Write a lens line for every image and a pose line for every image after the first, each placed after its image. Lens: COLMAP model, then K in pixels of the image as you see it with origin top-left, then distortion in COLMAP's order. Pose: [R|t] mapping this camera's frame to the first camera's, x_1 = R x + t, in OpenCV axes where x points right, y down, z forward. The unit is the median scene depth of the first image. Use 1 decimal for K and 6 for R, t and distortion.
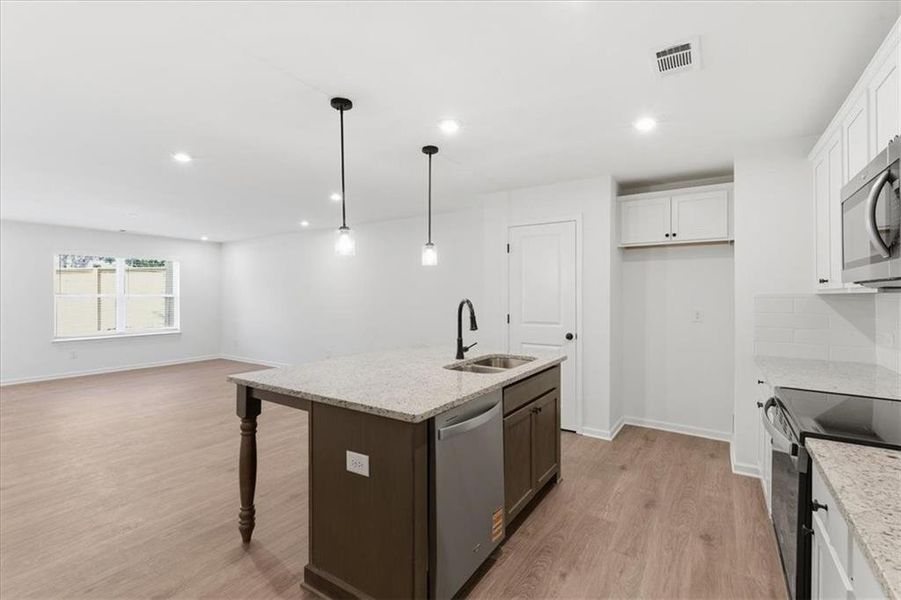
lens RADIAL K [[409.8, 0, 450.9], [0, 409.8, 292.5], [0, 0, 1]] dist [0.001377, 0.000303]
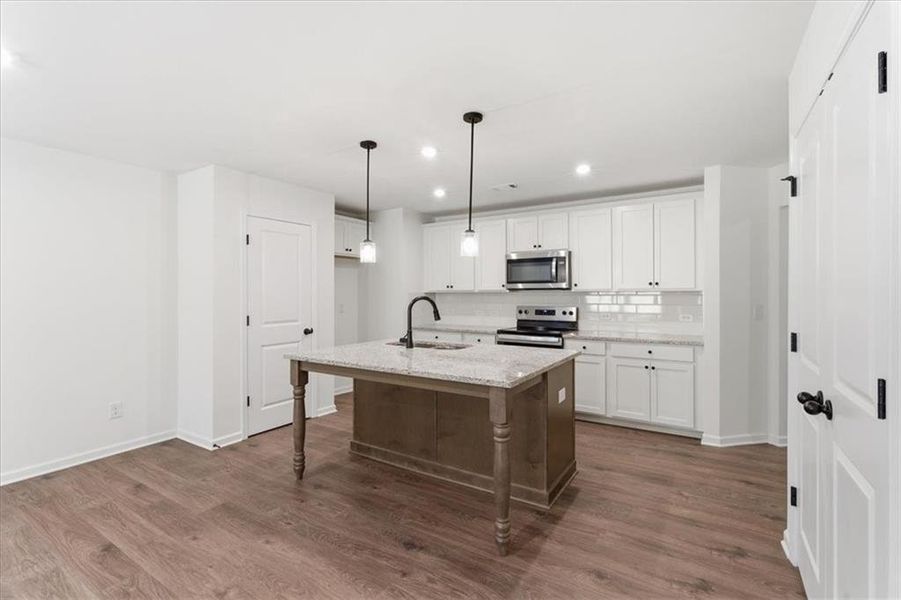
lens RADIAL K [[409.8, 0, 450.9], [0, 409.8, 292.5], [0, 0, 1]] dist [0.001377, 0.000303]
pose [[-0.014564, 0.003714, 0.999887, -0.805328], [-0.002836, 0.999989, -0.003755, 0.006111], [-0.999890, -0.002890, -0.014553, 0.636833]]
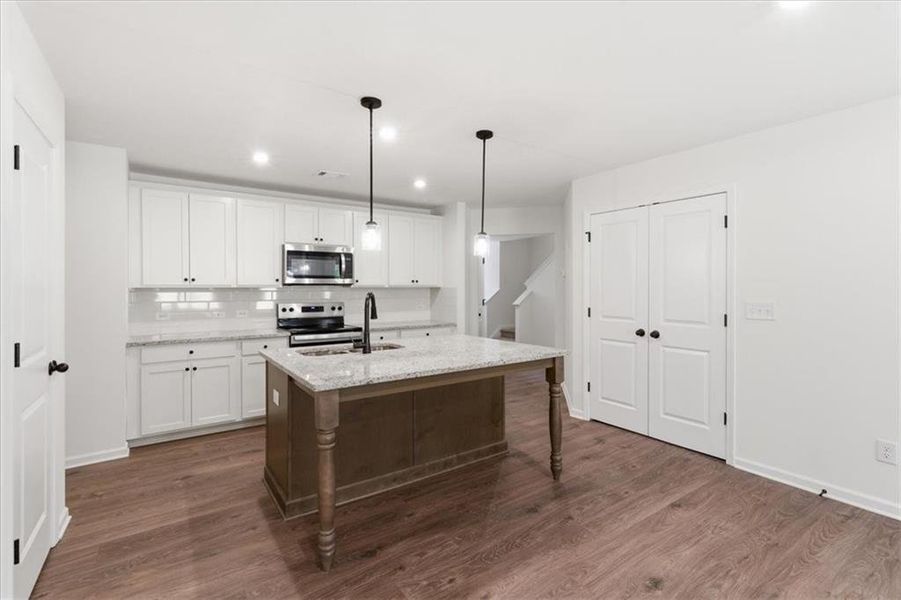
lens RADIAL K [[417.2, 0, 453.5], [0, 417.2, 291.6], [0, 0, 1]] dist [-0.000656, 0.000202]
pose [[-0.931430, 0.000059, 0.363922, -0.378953], [0.001169, 0.999995, 0.002829, 0.008159], [-0.363920, 0.003060, -0.931425, 1.308660]]
